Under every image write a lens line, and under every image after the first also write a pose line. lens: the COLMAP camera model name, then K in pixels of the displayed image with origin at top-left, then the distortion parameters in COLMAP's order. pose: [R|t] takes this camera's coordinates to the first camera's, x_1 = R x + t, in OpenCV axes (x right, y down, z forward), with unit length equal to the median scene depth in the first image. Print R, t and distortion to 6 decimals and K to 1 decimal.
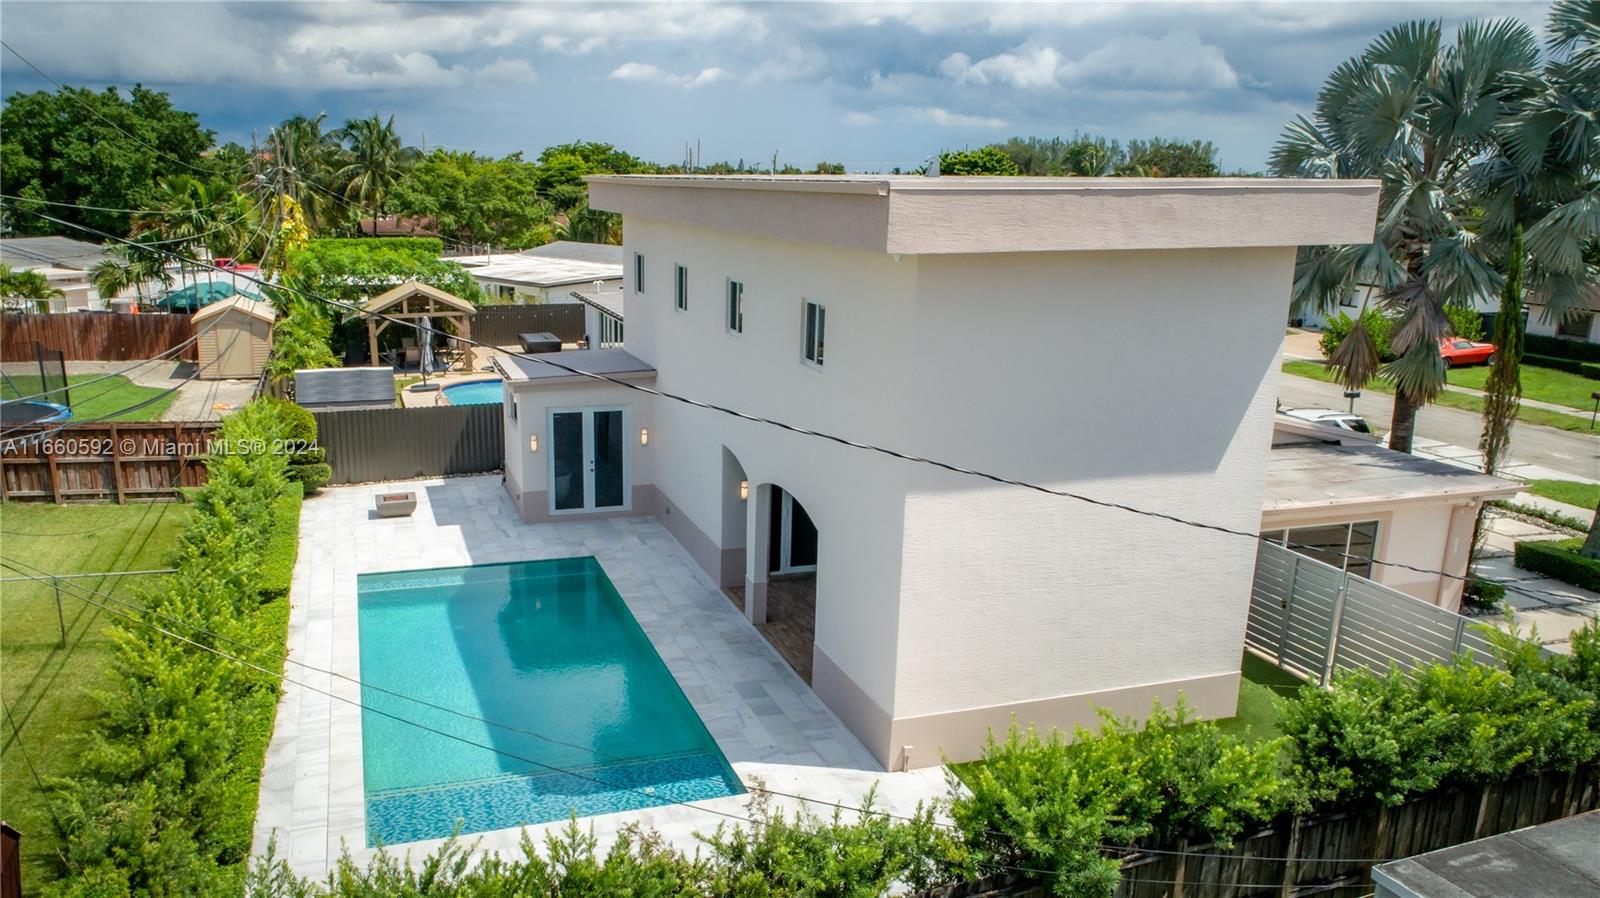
lens RADIAL K [[1104.2, 0, 808.6], [0, 1104.2, 453.7], [0, 0, 1]] dist [-0.003023, -0.000905]
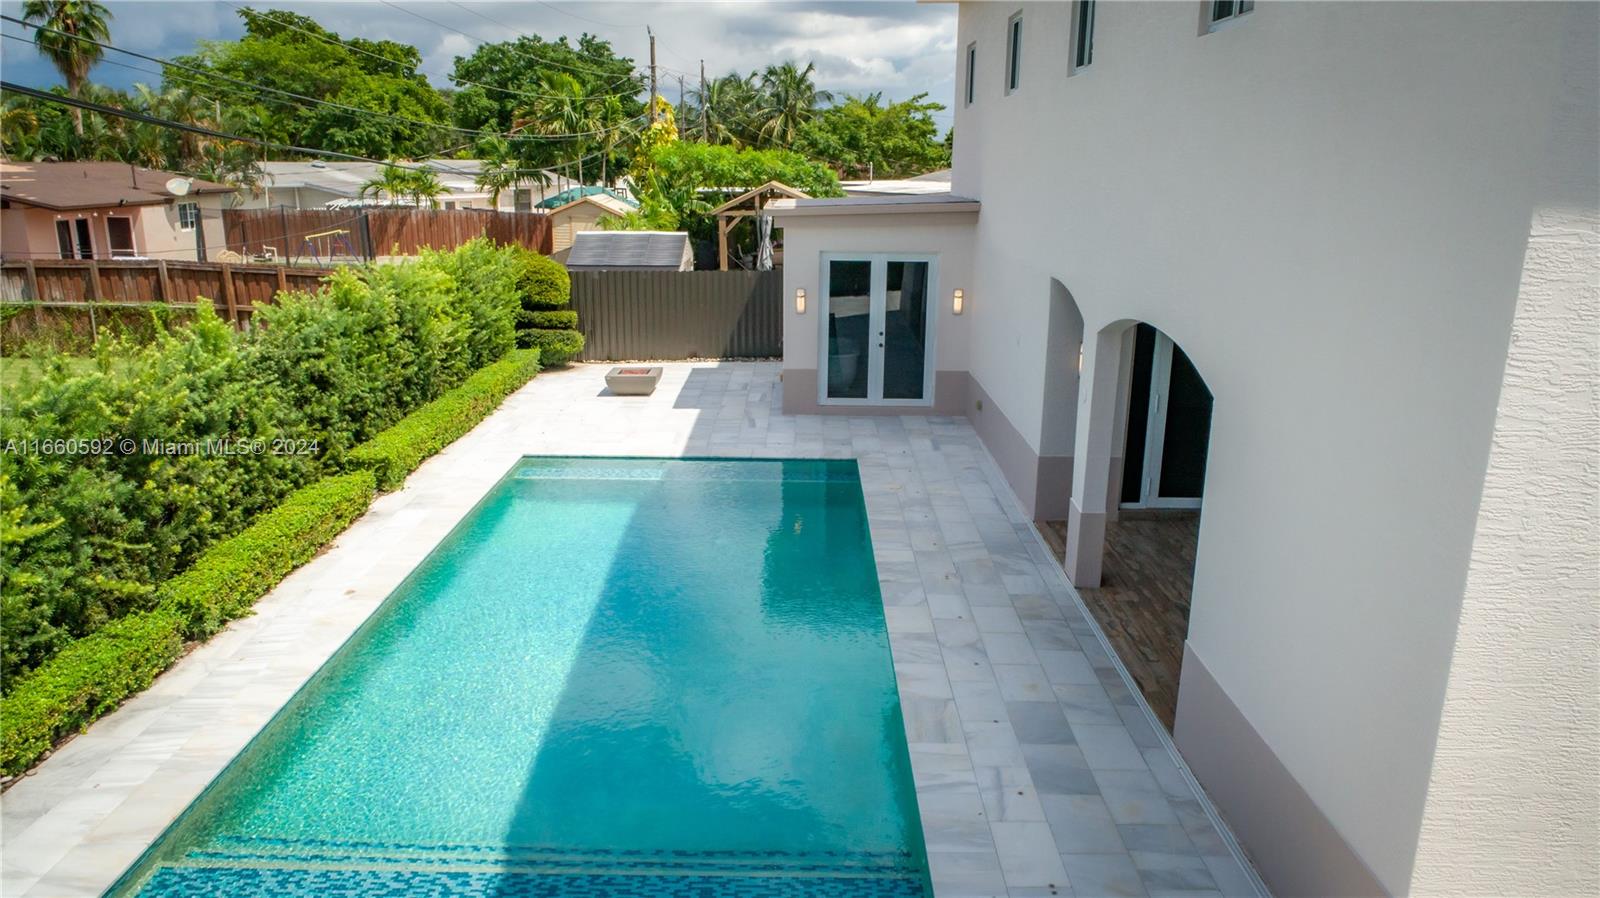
lens RADIAL K [[1104.2, 0, 808.6], [0, 1104.2, 453.7], [0, 0, 1]] dist [-0.003023, -0.000905]
pose [[0.939275, 0.072211, -0.335481, 0.004419], [-0.055295, 0.996683, 0.059718, 0.053019], [0.338681, -0.037542, 0.940152, 0.373318]]
